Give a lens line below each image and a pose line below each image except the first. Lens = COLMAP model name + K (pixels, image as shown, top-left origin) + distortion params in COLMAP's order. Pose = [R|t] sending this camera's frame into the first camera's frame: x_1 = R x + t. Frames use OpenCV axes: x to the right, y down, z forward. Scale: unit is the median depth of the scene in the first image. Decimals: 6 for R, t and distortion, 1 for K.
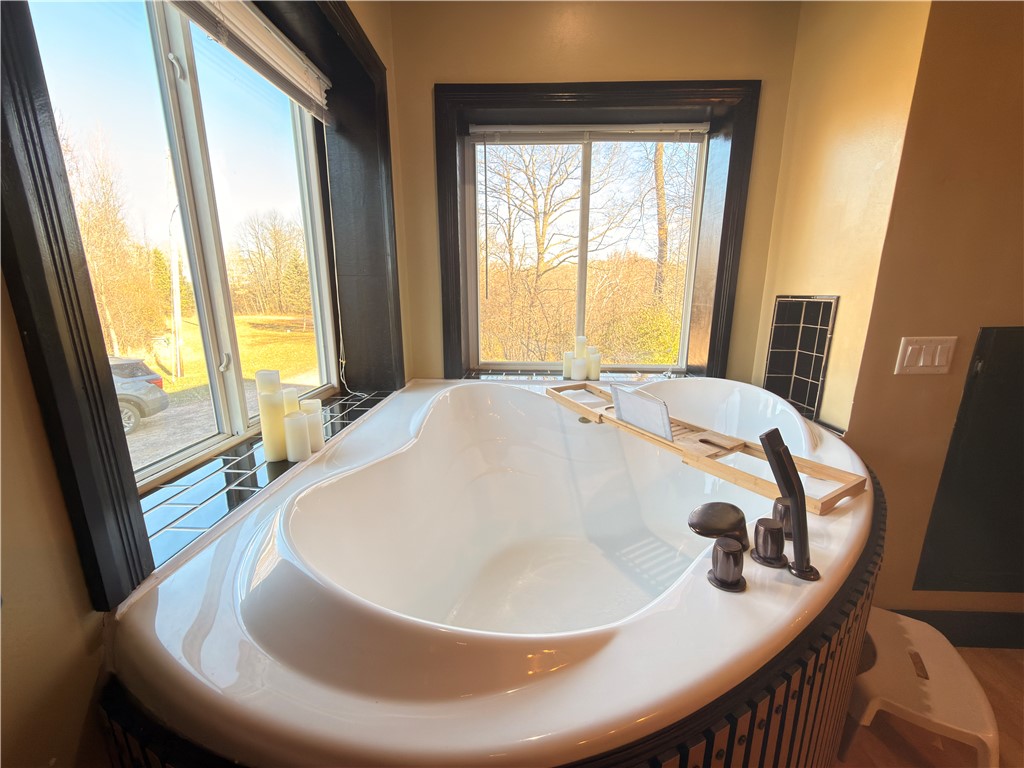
lens RADIAL K [[407.4, 0, 511.6], [0, 407.4, 384.3], [0, 0, 1]] dist [0.000477, -0.000044]
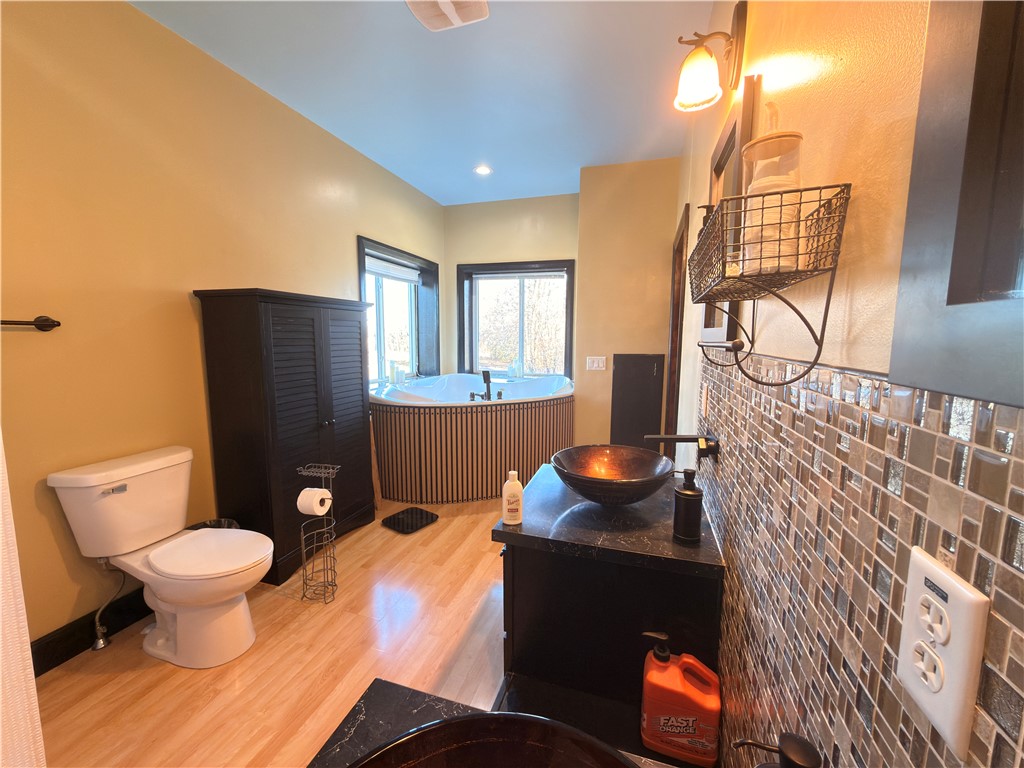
lens RADIAL K [[407.4, 0, 512.8], [0, 407.4, 384.4], [0, 0, 1]] dist [0.000477, -0.000044]
pose [[0.964065, 0.039372, -0.262733, 0.838961], [-0.066225, 0.993354, -0.094143, 0.264545], [0.257280, 0.108160, 0.960265, -1.311335]]
